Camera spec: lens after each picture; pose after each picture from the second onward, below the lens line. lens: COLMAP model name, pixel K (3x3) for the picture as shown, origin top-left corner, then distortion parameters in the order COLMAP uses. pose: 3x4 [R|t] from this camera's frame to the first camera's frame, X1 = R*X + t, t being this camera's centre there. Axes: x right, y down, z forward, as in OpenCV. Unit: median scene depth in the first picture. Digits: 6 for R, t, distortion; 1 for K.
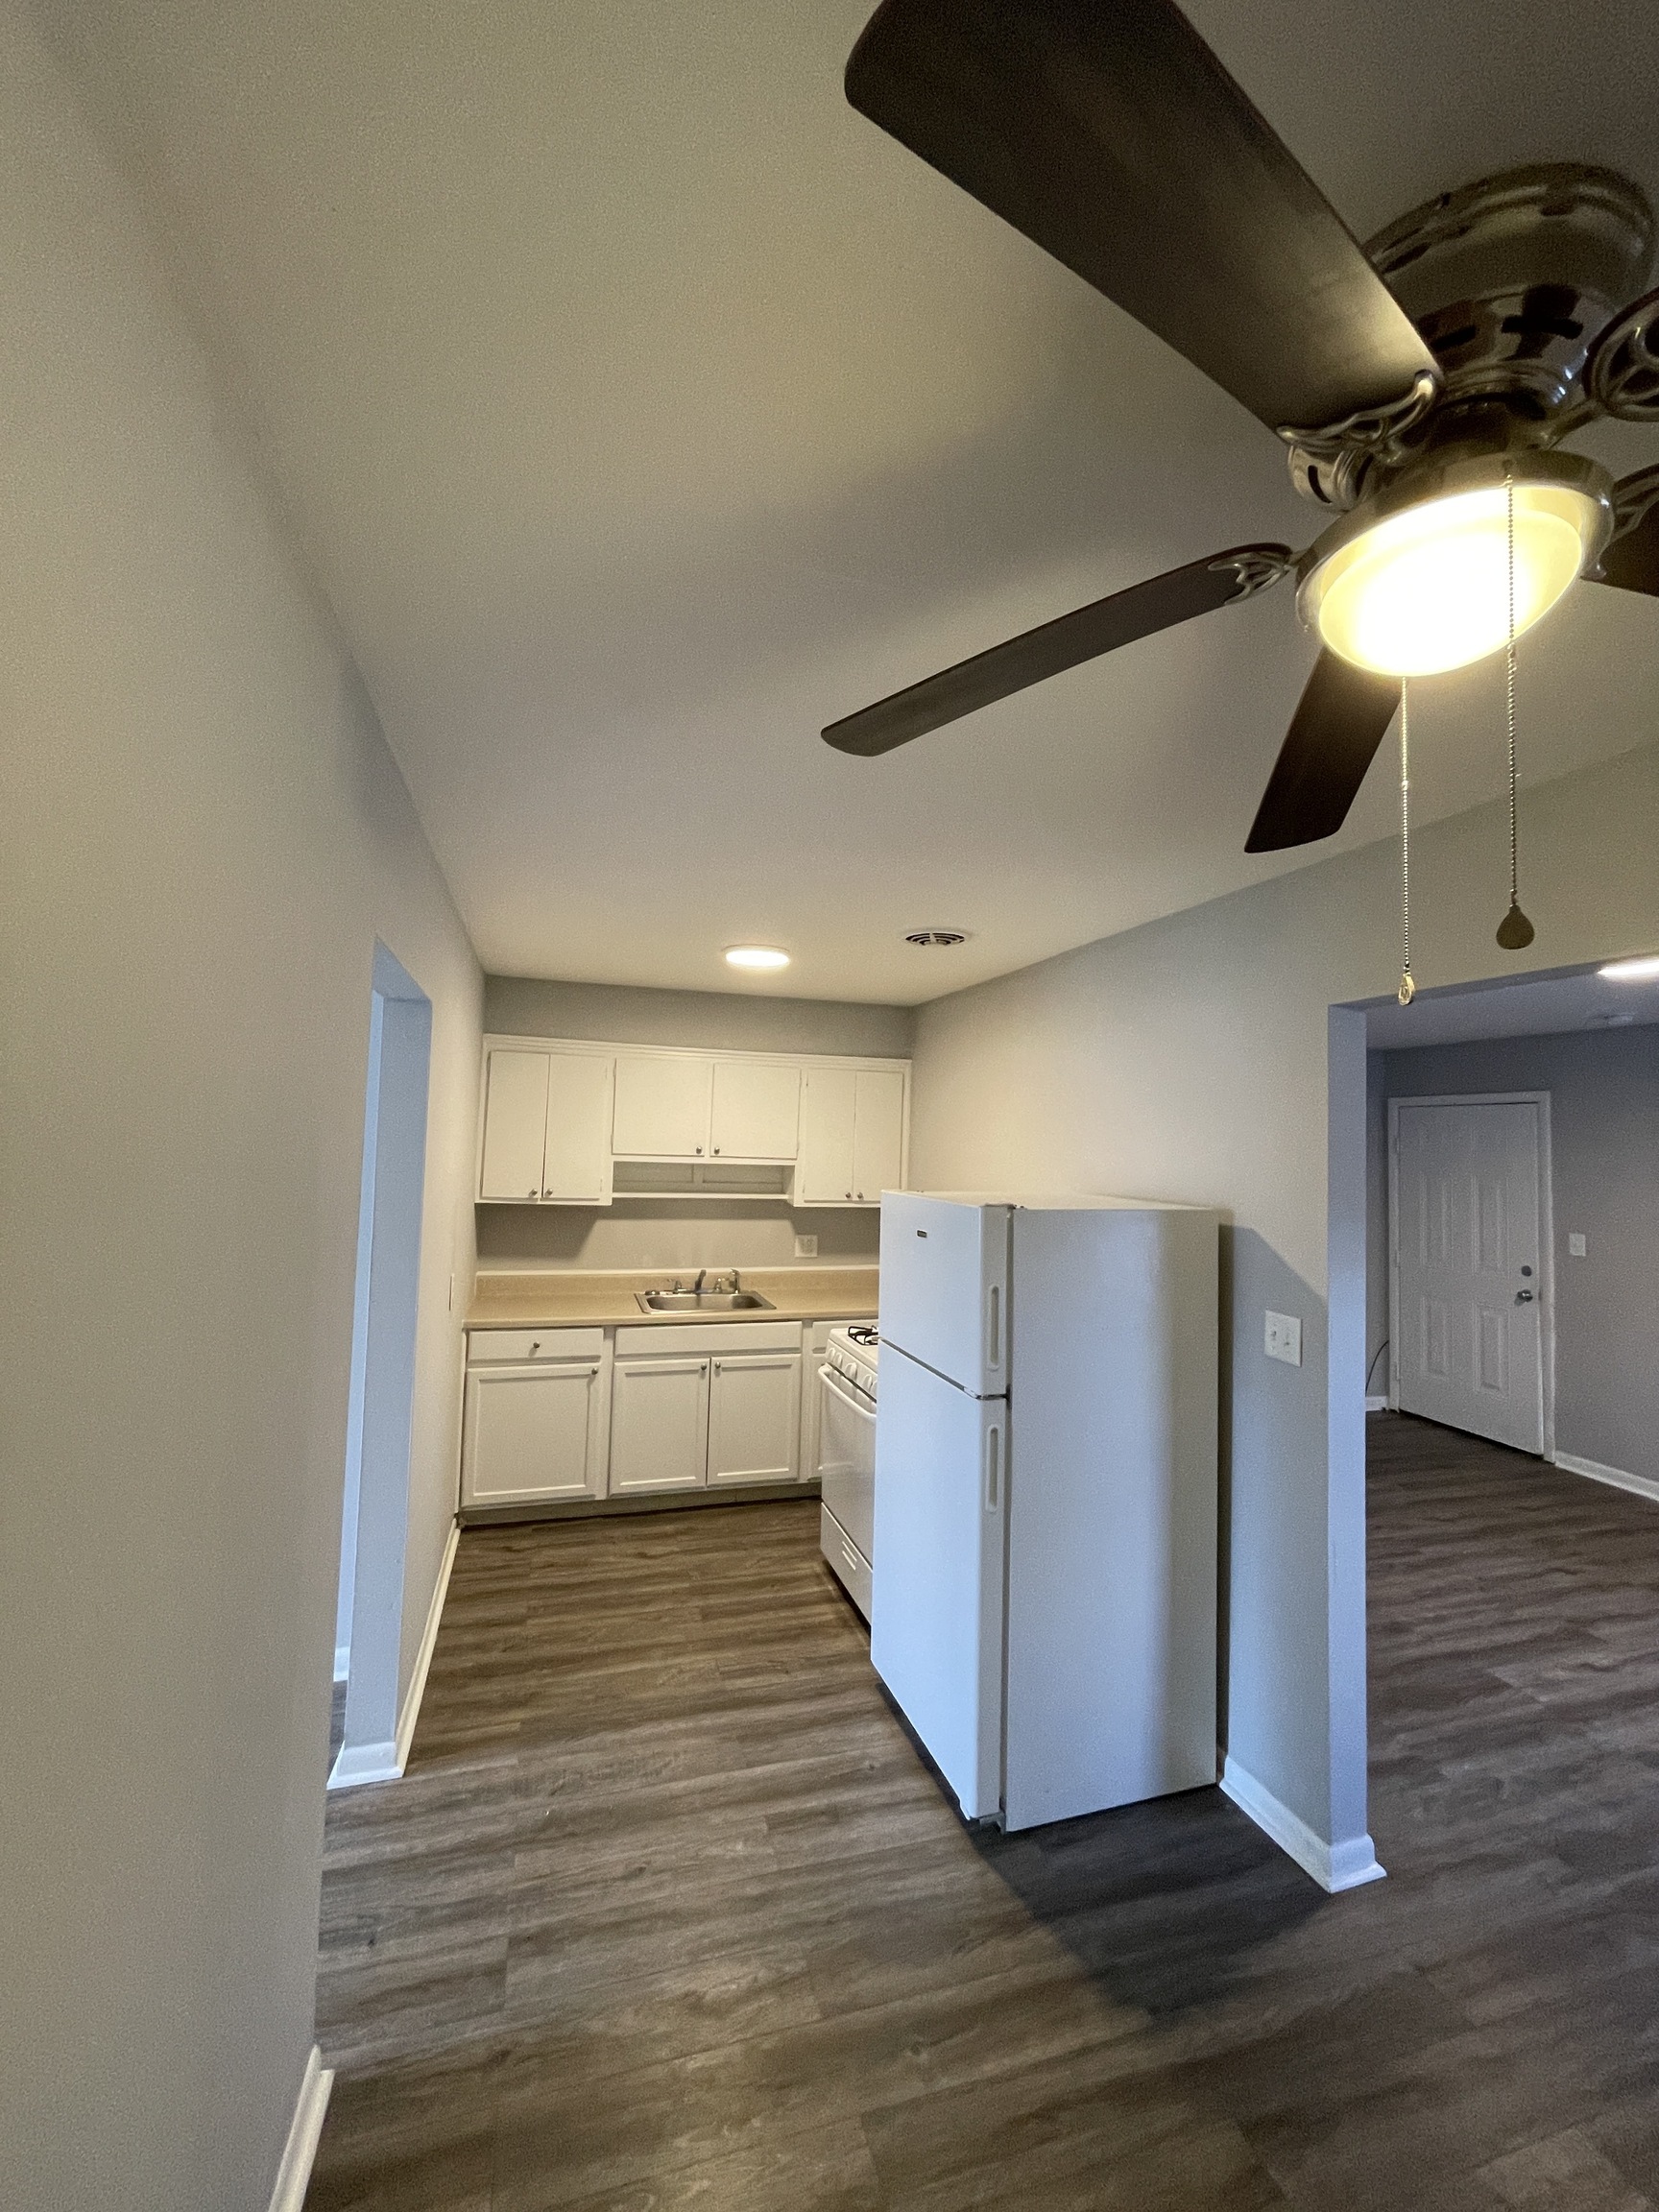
lens RADIAL K [[905.1, 0, 829.5], [0, 905.1, 1106.0], [0, 0, 1]] dist [-0.000042, -0.000164]
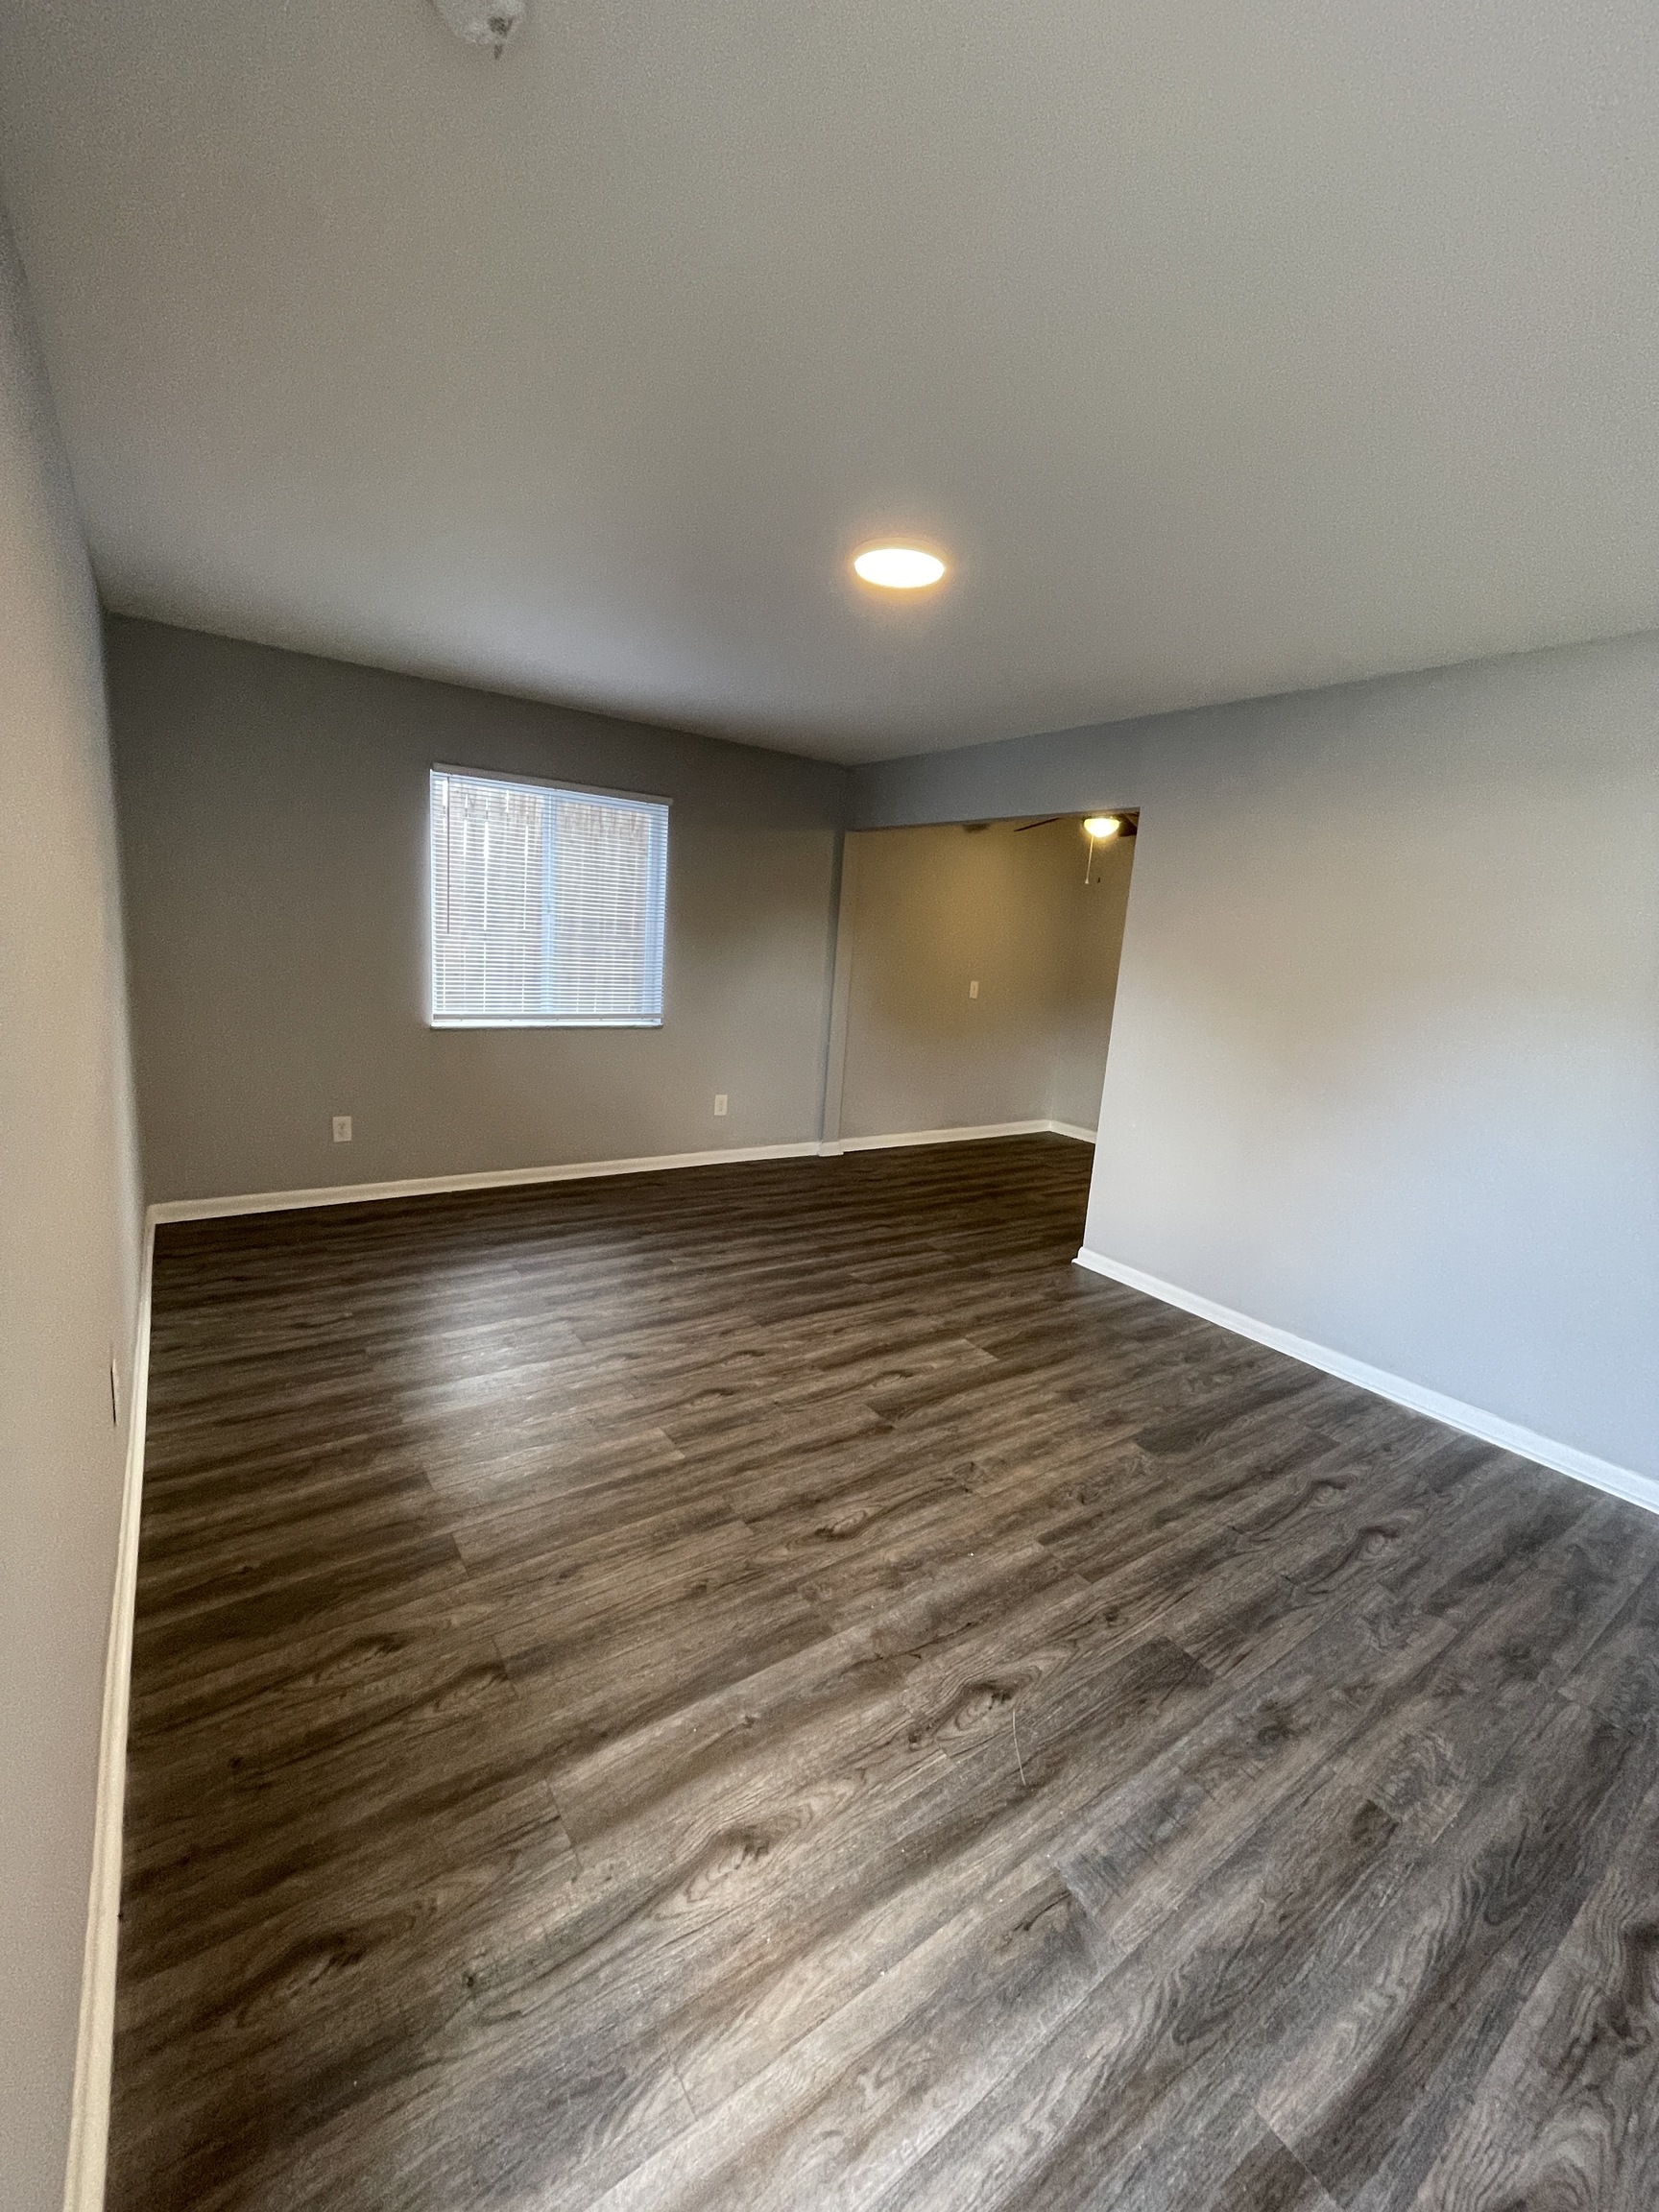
lens RADIAL K [[905.1, 0, 829.5], [0, 905.1, 1106.0], [0, 0, 1]] dist [-0.000042, -0.000164]
pose [[-0.944886, -0.037100, -0.325291, 0.932587], [-0.087712, 0.985925, 0.142335, 0.141661], [0.315432, 0.163023, -0.934840, 1.382399]]
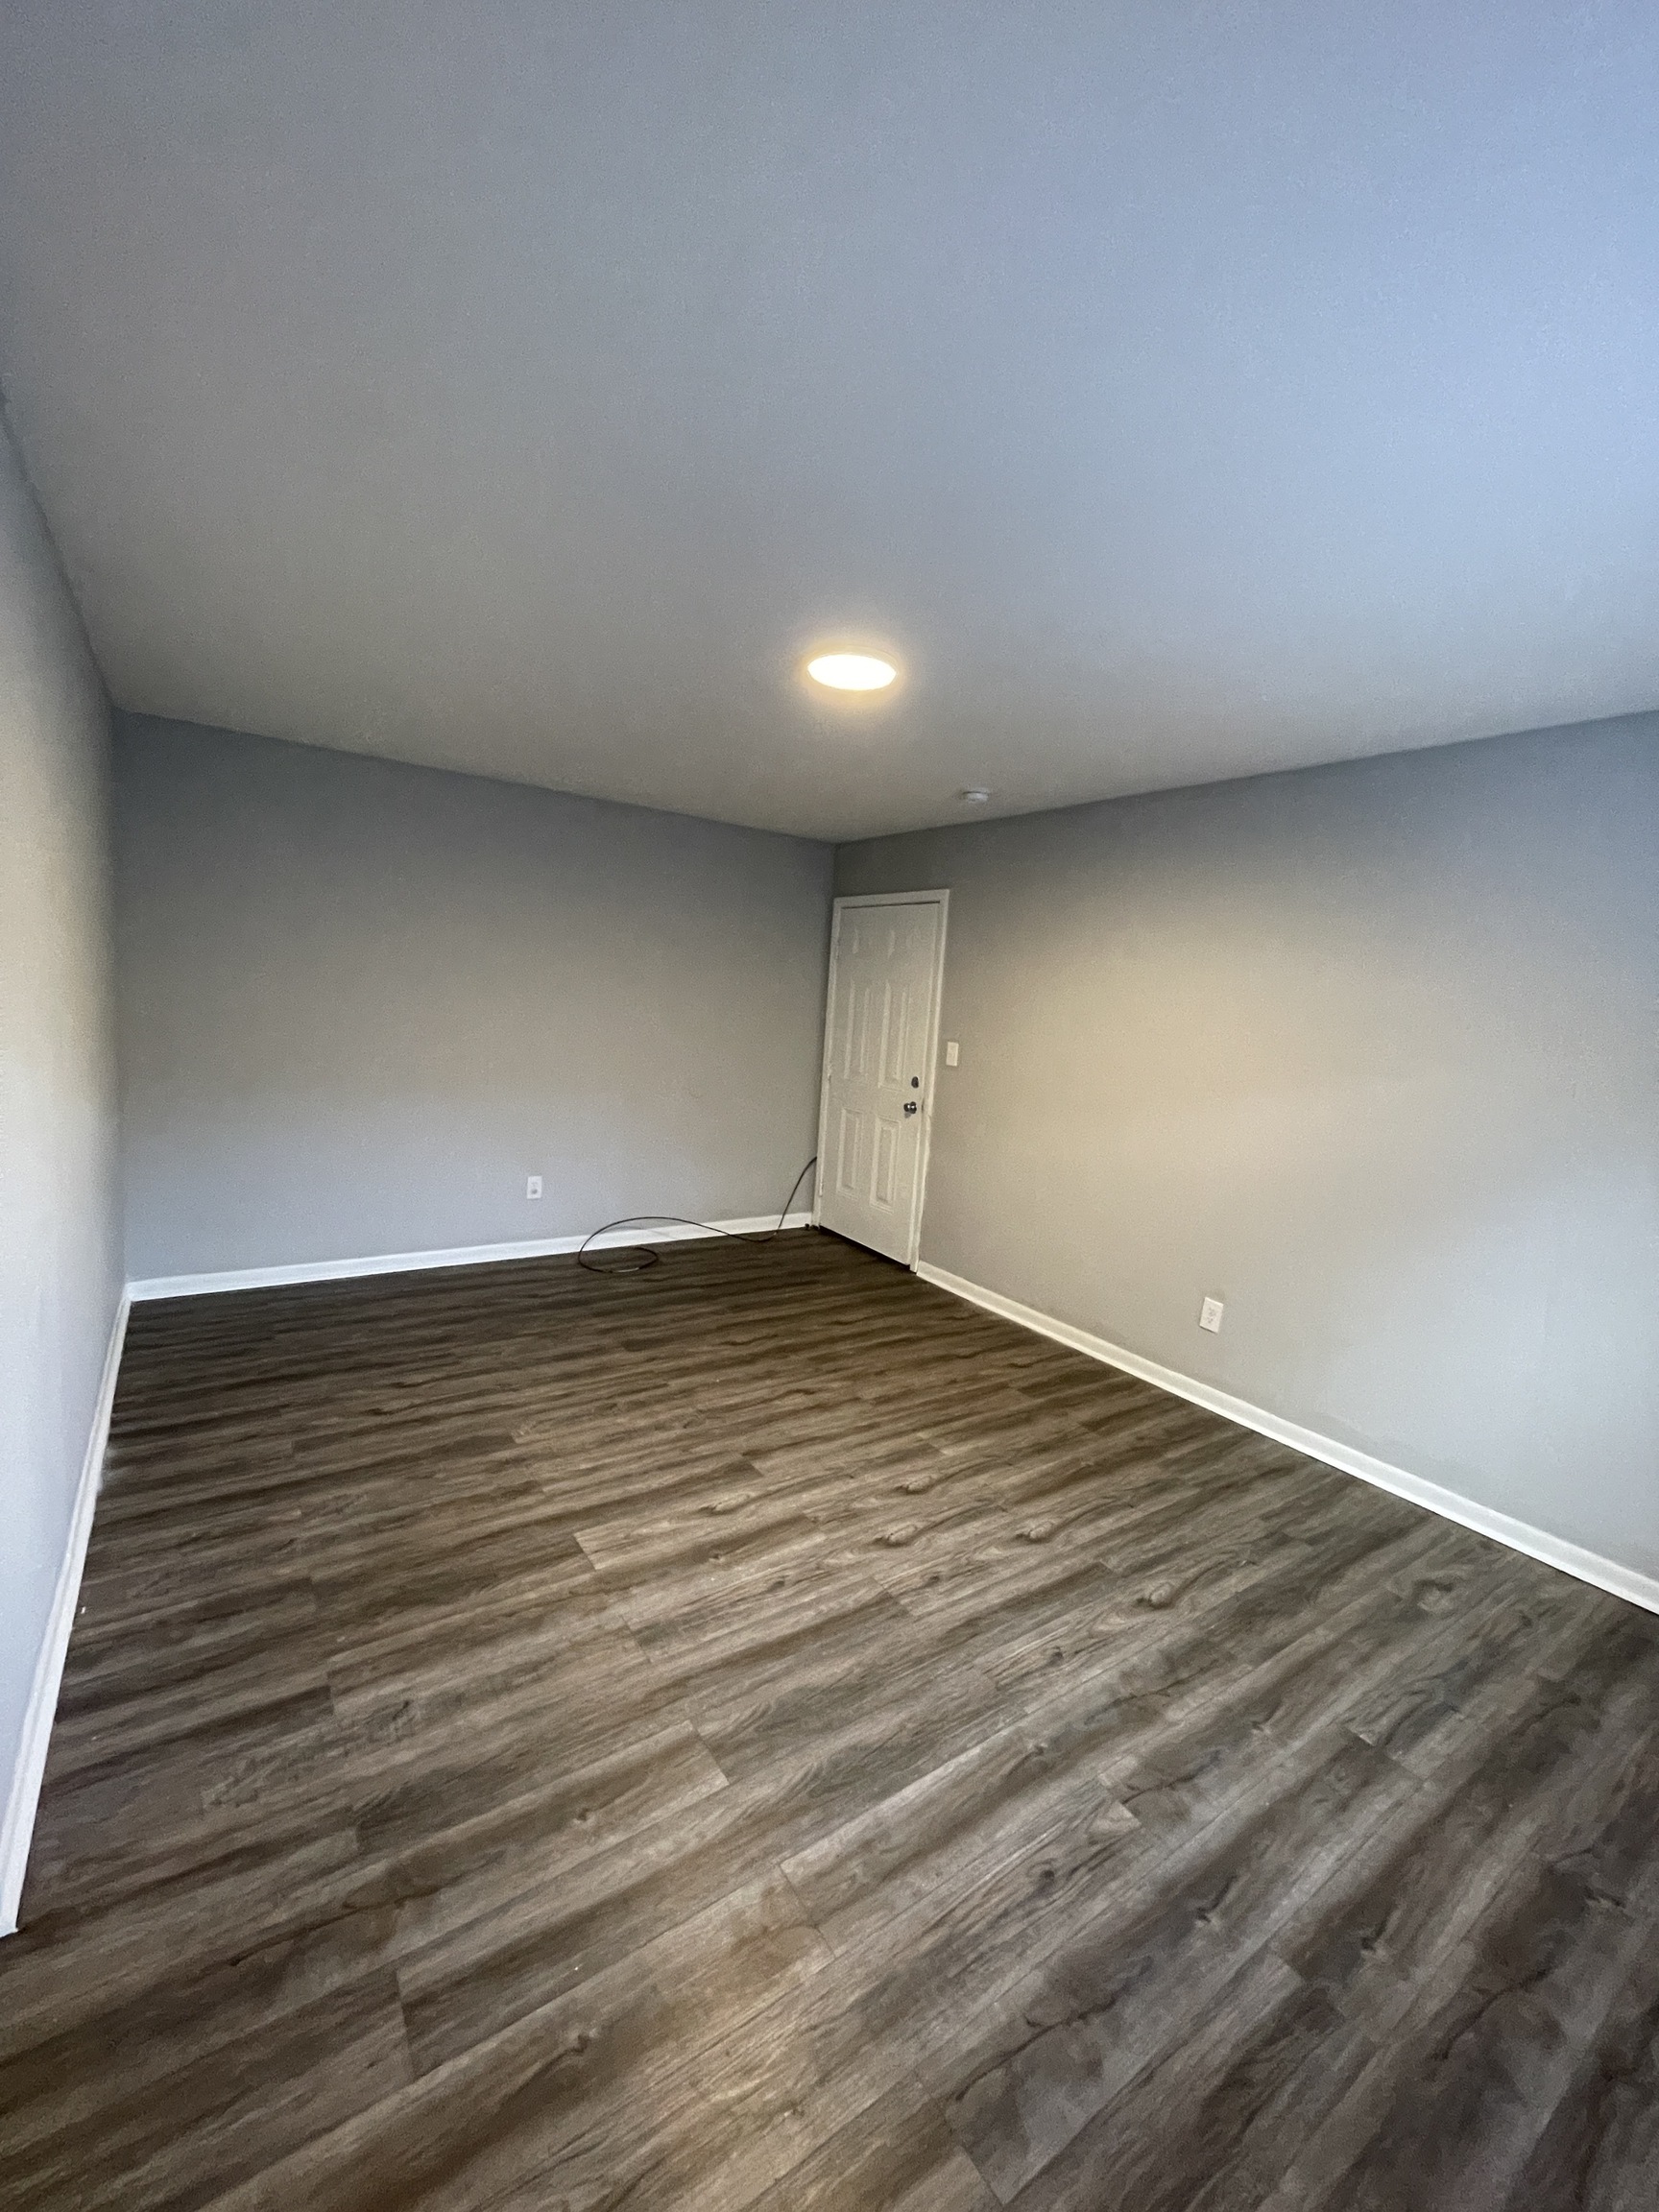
lens RADIAL K [[905.1, 0, 829.5], [0, 905.1, 1106.0], [0, 0, 1]] dist [-0.000042, -0.000164]
pose [[0.952053, -0.000232, 0.305933, 0.509147], [-0.054926, 0.983621, 0.171674, 0.063140], [-0.300962, -0.180246, 0.936447, 0.167957]]
